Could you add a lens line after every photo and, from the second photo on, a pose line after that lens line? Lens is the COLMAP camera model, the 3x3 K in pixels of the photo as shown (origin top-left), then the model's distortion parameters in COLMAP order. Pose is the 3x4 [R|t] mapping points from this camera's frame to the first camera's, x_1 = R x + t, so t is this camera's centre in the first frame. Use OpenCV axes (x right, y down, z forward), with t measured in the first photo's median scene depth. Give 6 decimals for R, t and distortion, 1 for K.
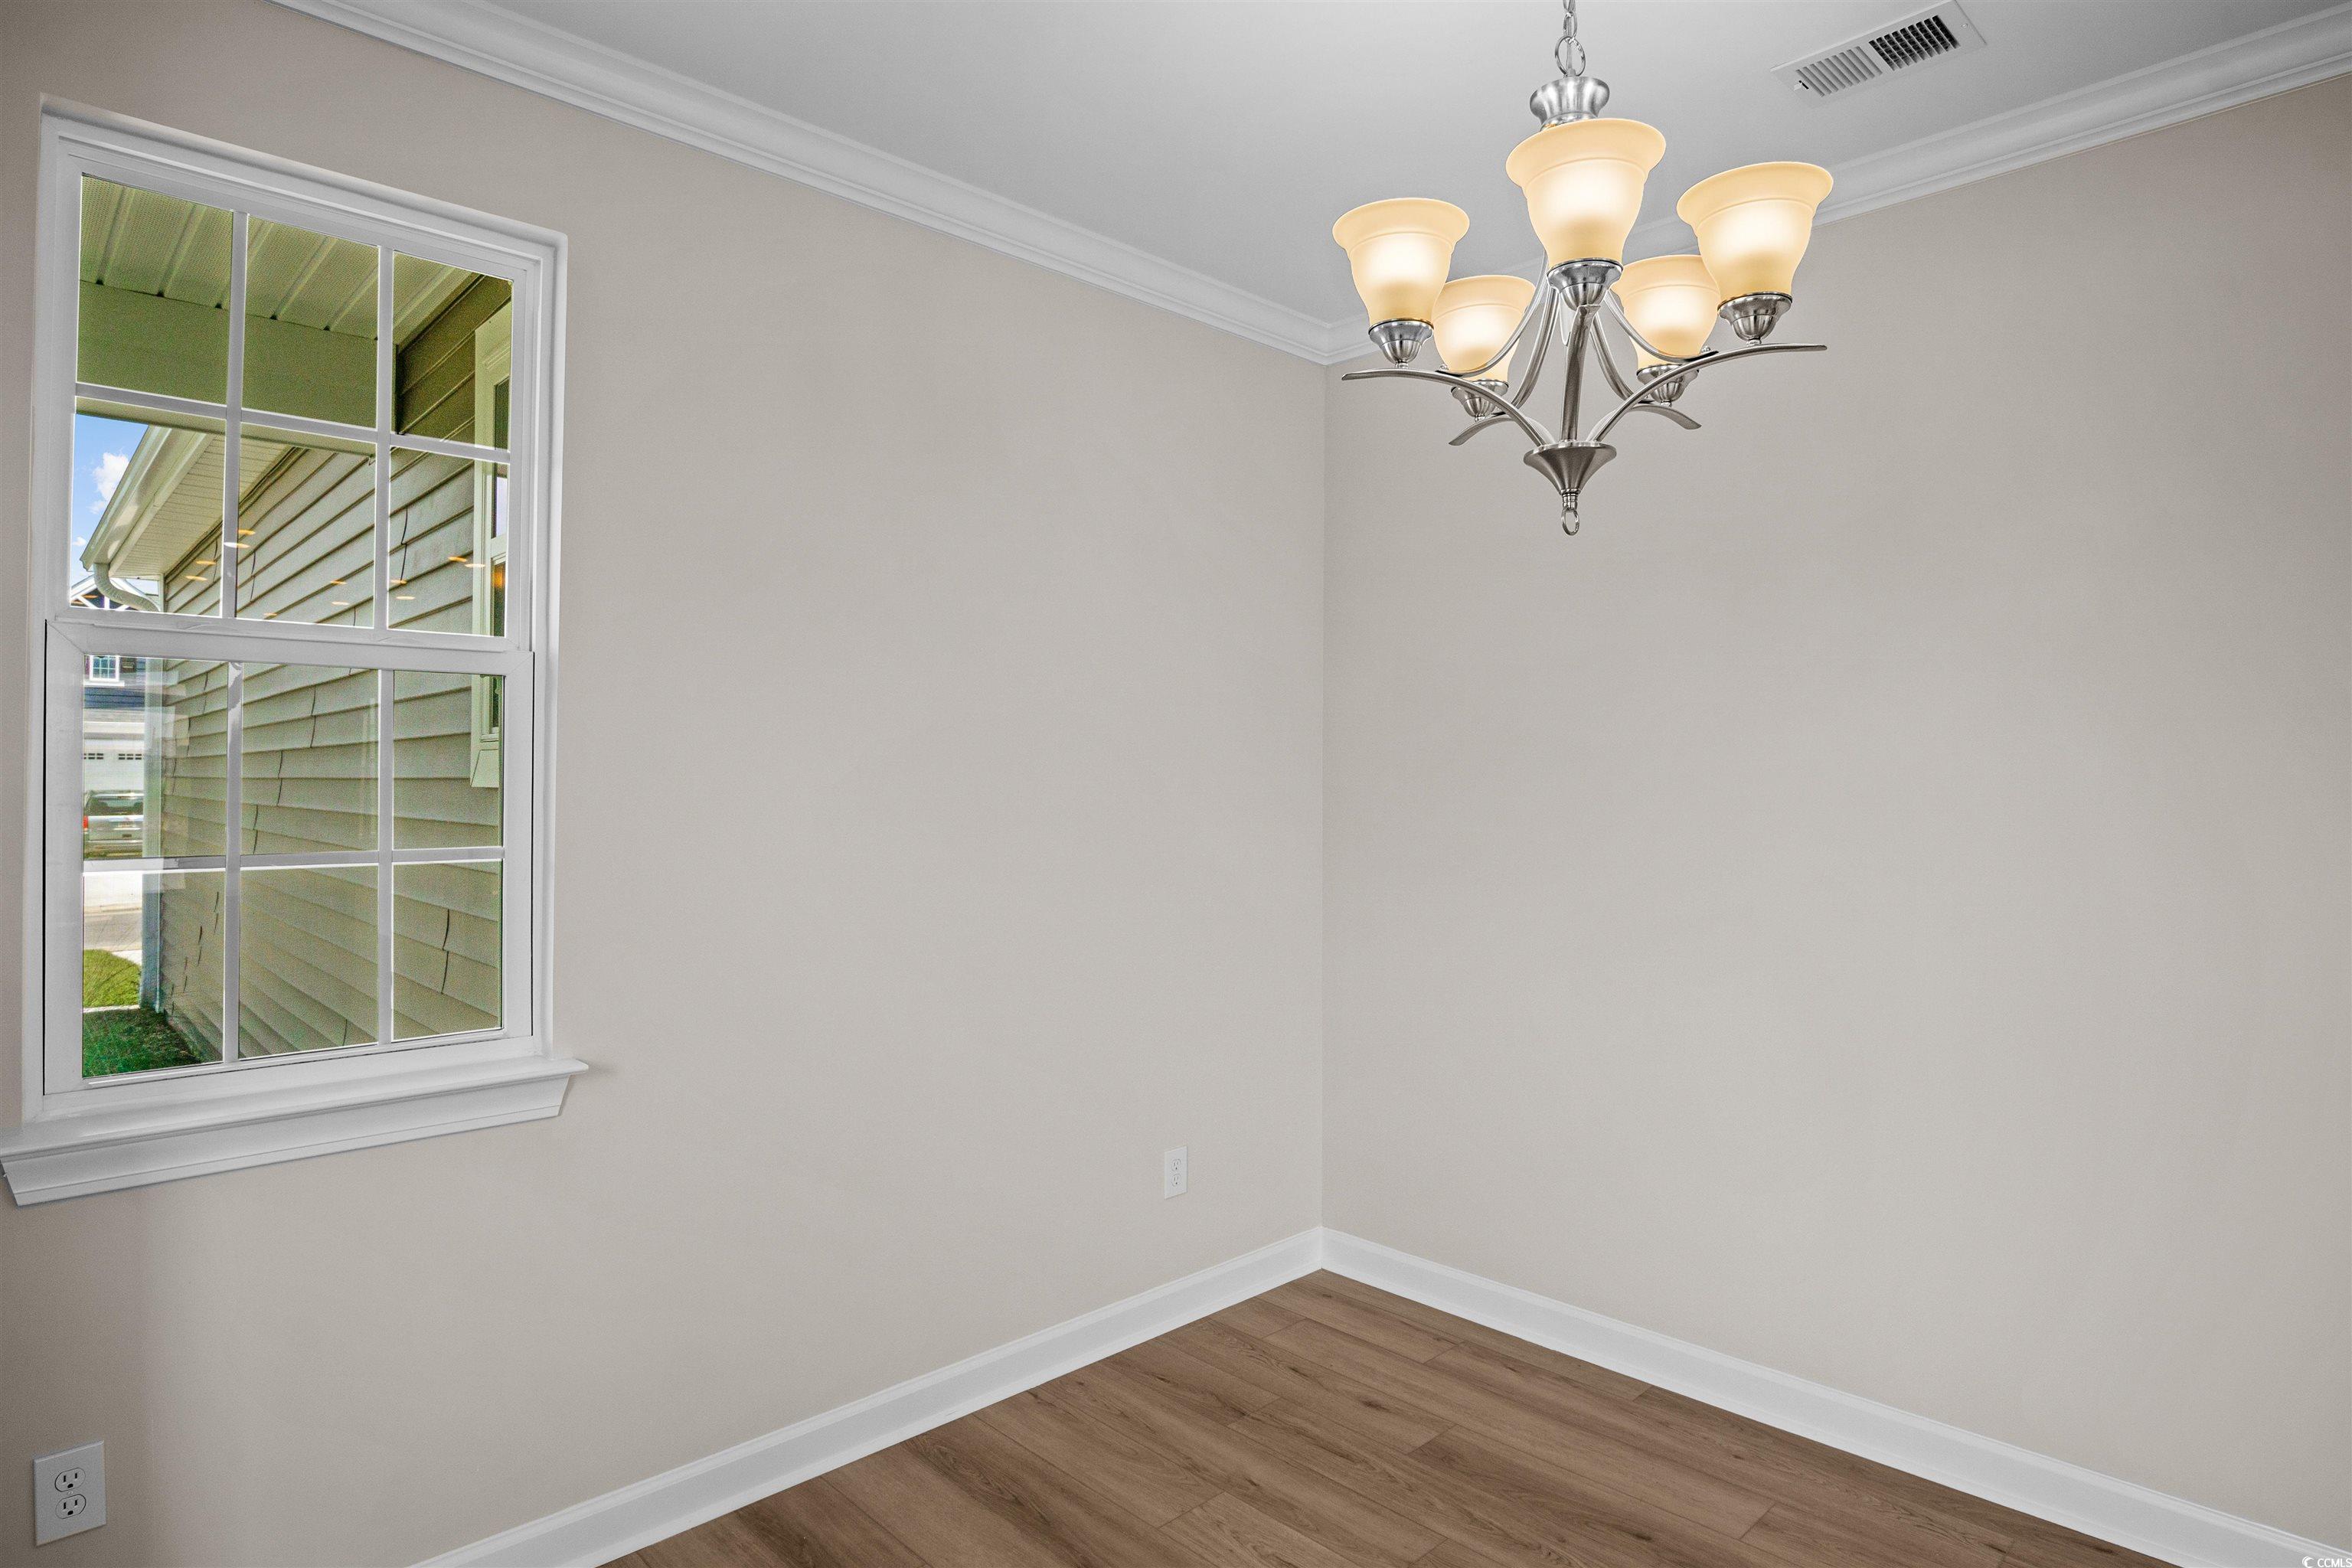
lens RADIAL K [[1307.7, 0, 1176.0], [0, 1307.7, 784.0], [0, 0, 1]] dist [0.000475, 0.001190]
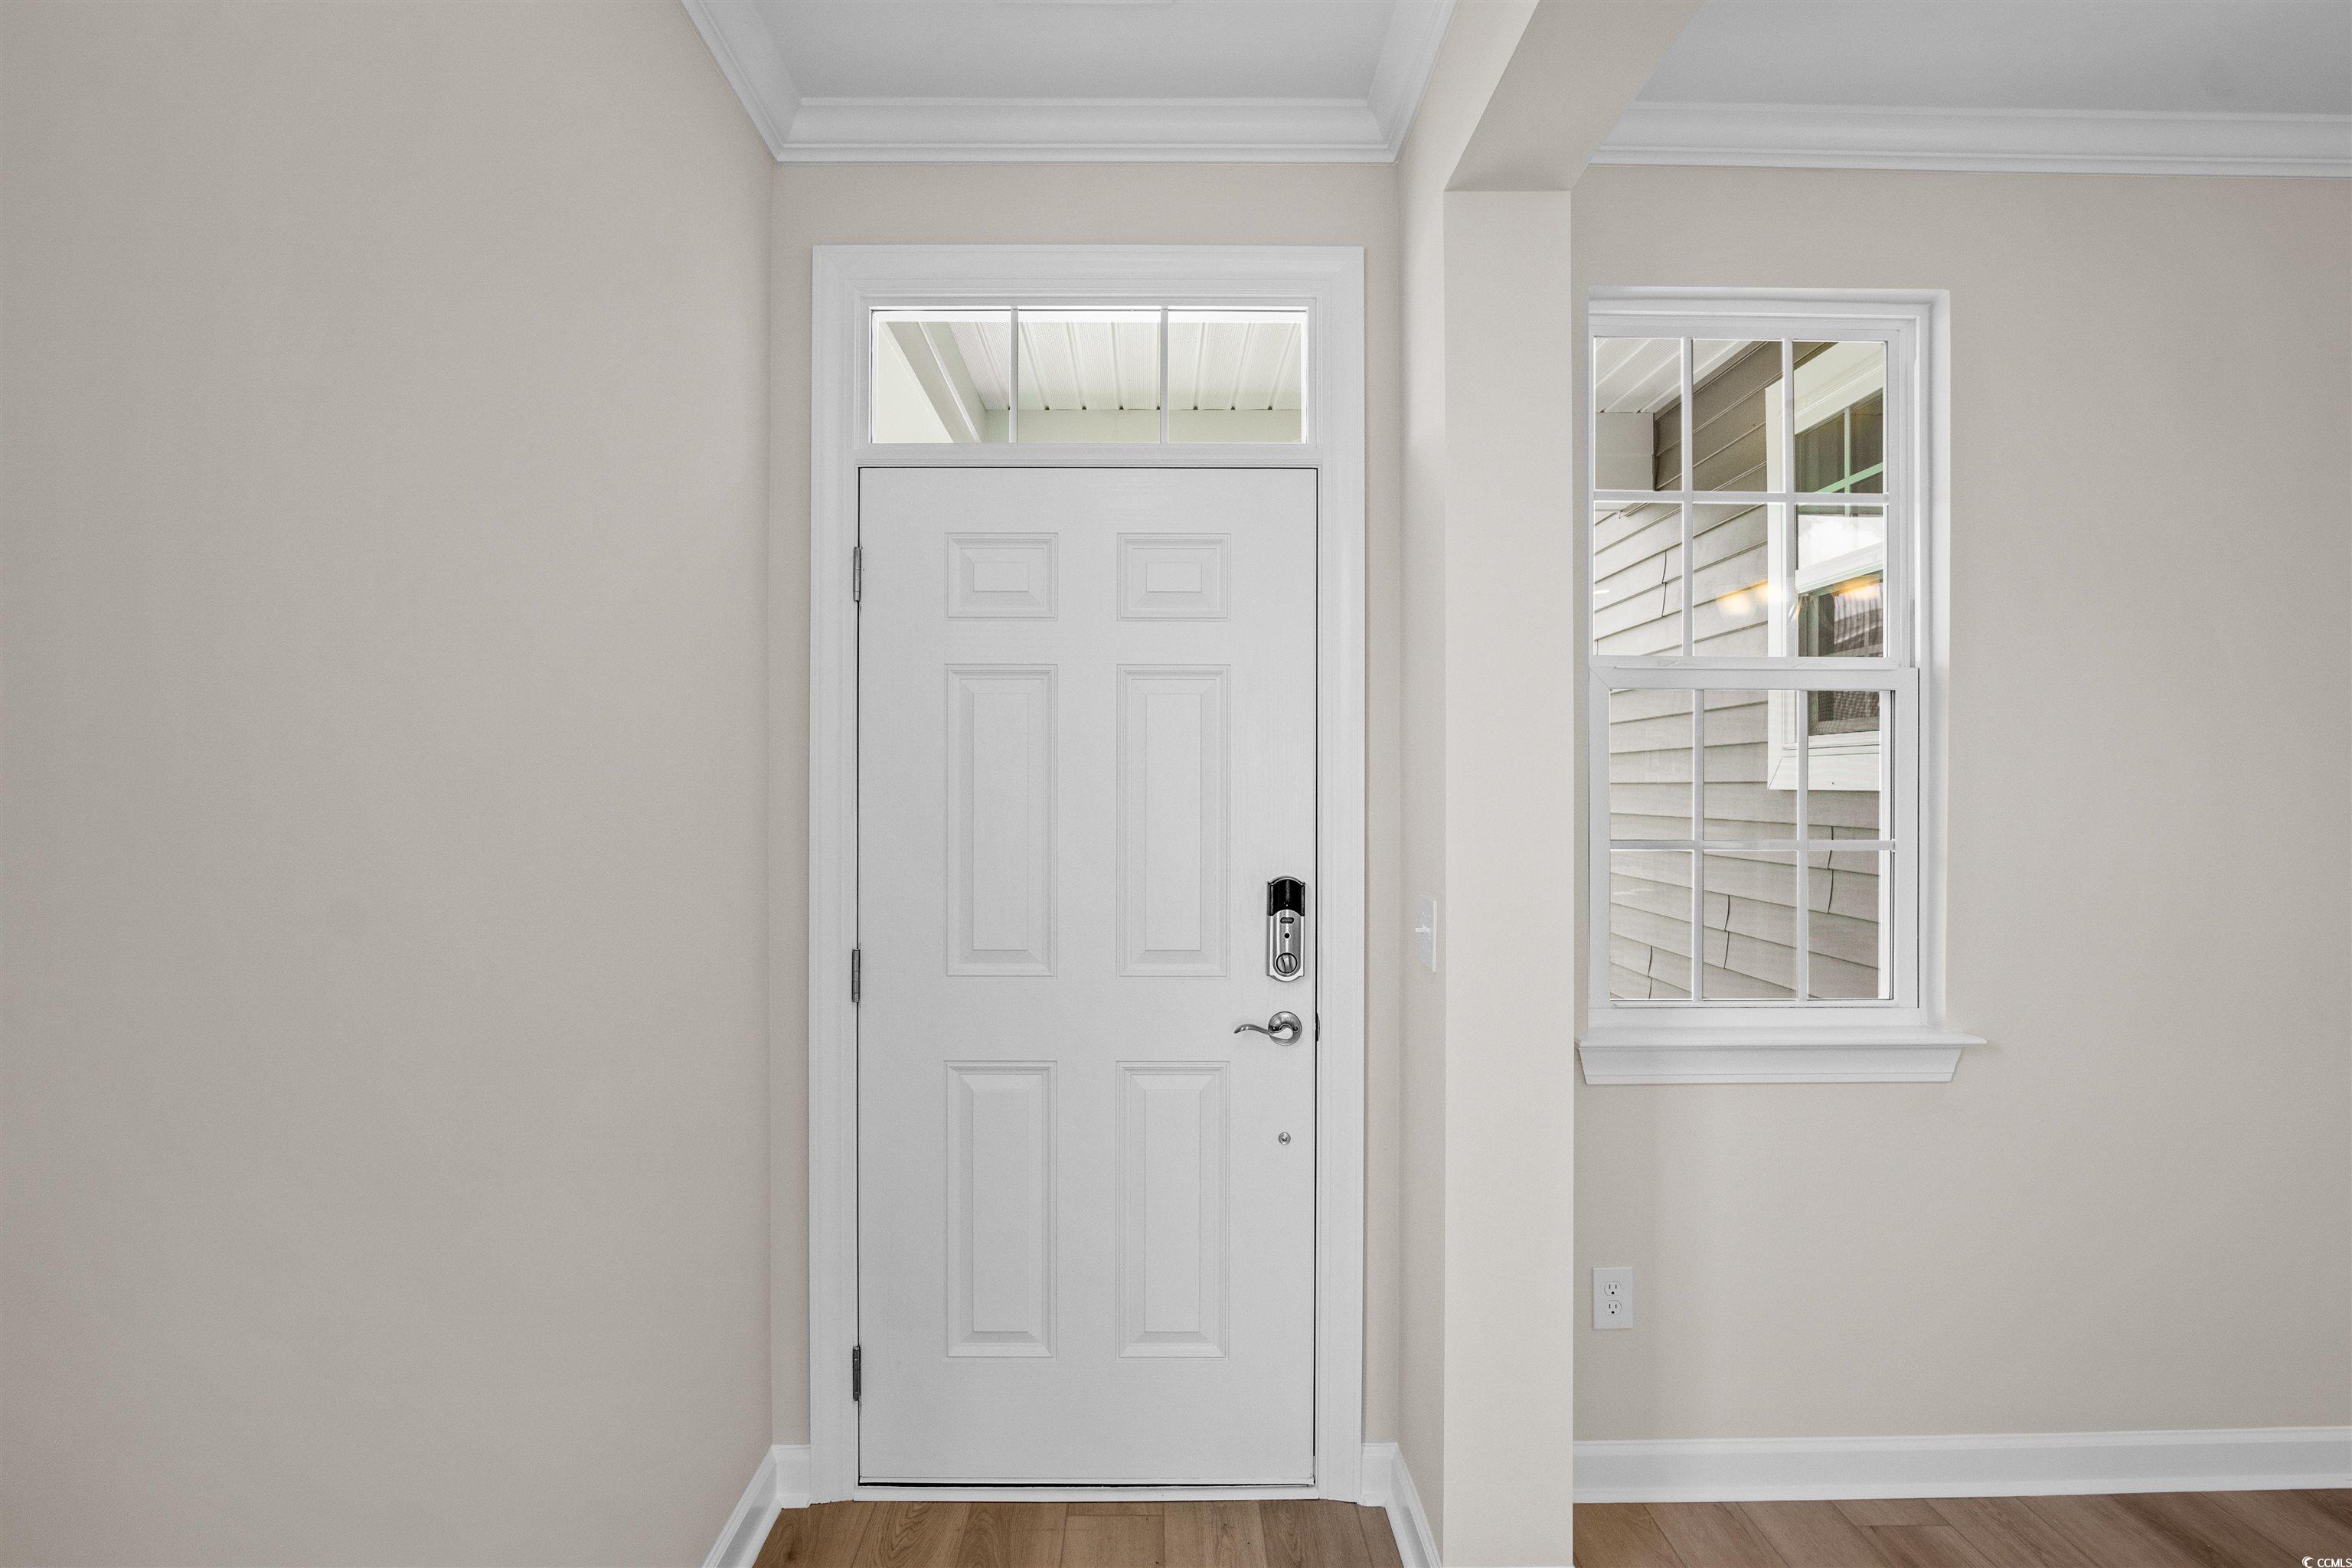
lens RADIAL K [[1279.3, 0, 1177.5], [0, 1279.3, 794.7], [0, 0, 1]] dist [-0.001816, 0.000226]
pose [[0.748038, 0.004977, -0.663637, -0.239102], [-0.002225, 0.999985, 0.004991, 0.004376], [0.663652, -0.002256, 0.748038, -0.251517]]
